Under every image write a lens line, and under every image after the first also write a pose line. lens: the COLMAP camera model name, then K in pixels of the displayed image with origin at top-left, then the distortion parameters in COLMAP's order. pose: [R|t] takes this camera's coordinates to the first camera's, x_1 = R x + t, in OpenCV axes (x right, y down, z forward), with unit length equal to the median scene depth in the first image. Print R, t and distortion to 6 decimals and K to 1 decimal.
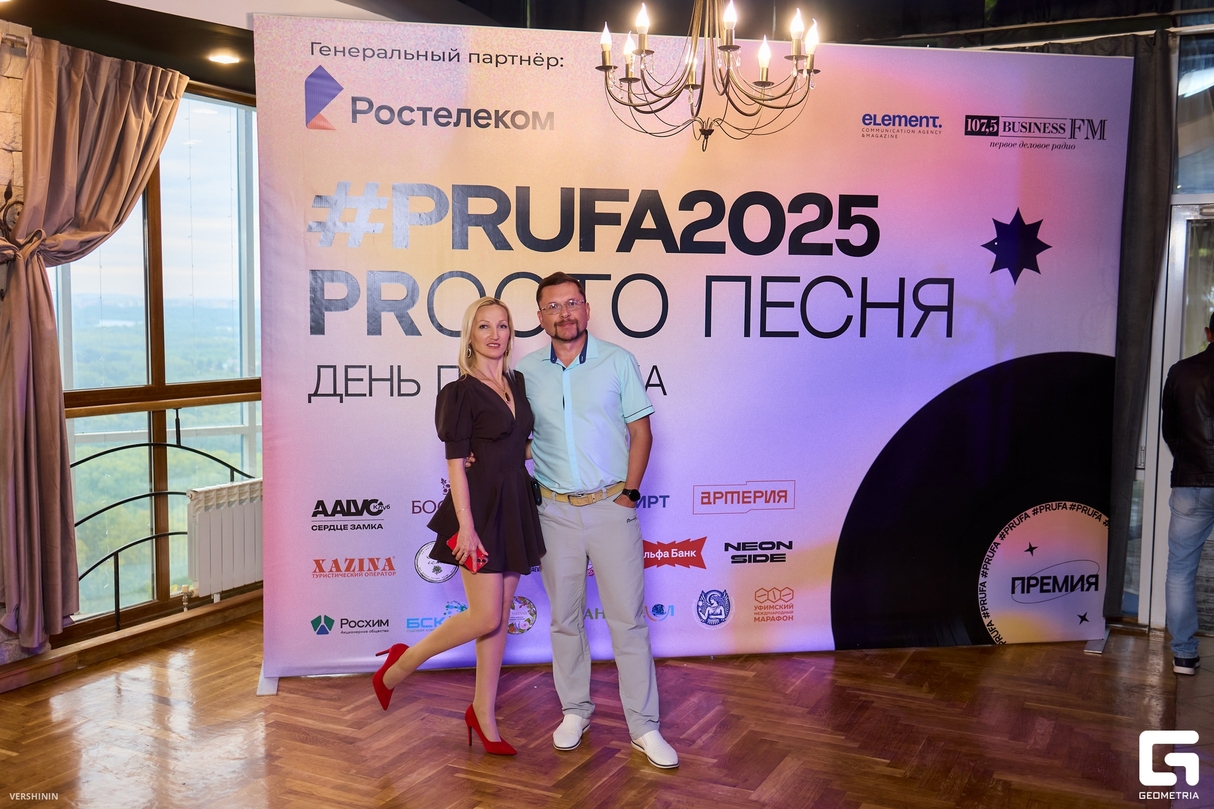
lens RADIAL K [[1184.6, 0, 603.7], [0, 1184.6, 402.7], [0, 0, 1]] dist [0.002508, 0.003673]
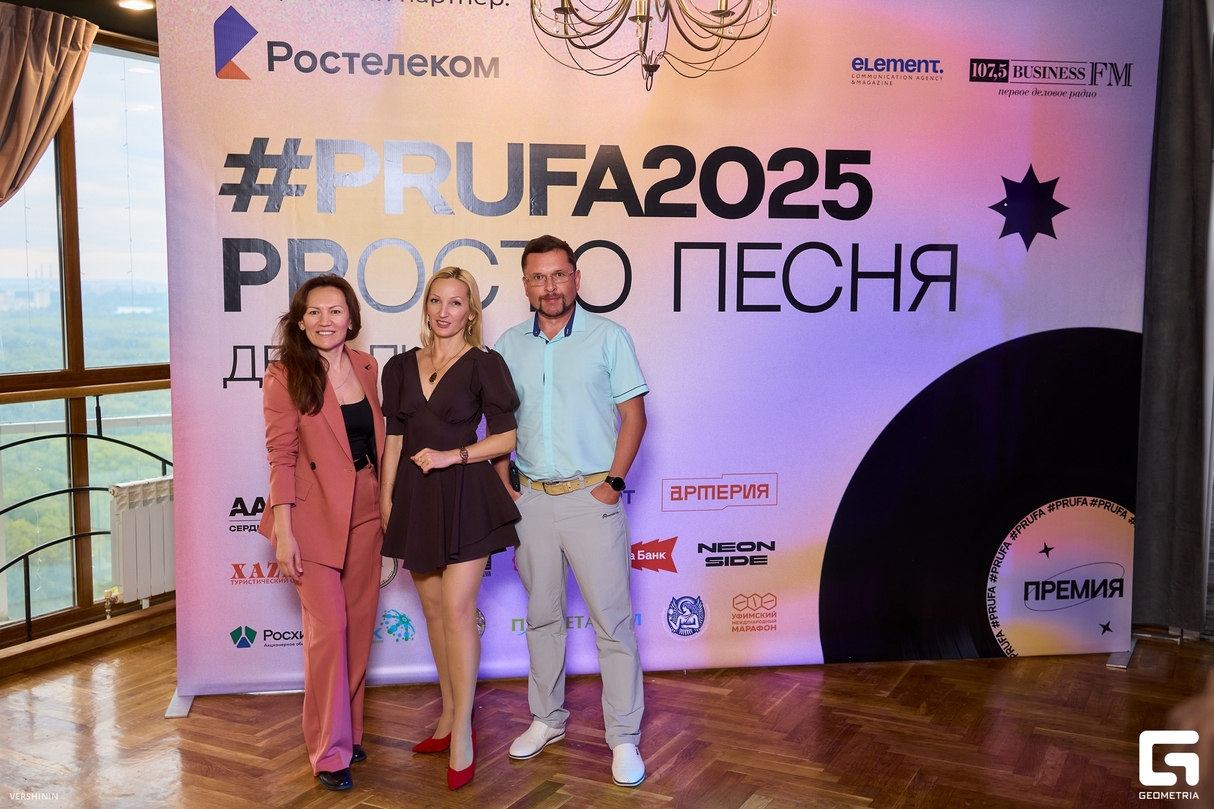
lens RADIAL K [[1213.7, 0, 602.7], [0, 1213.7, 401.8], [0, 0, 1]] dist [0.003856, 0.006471]
pose [[0.999759, -0.003782, -0.021617, 0.052942], [0.004028, 0.999927, 0.011357, 0.001169], [0.021572, -0.011441, 0.999702, 0.092743]]
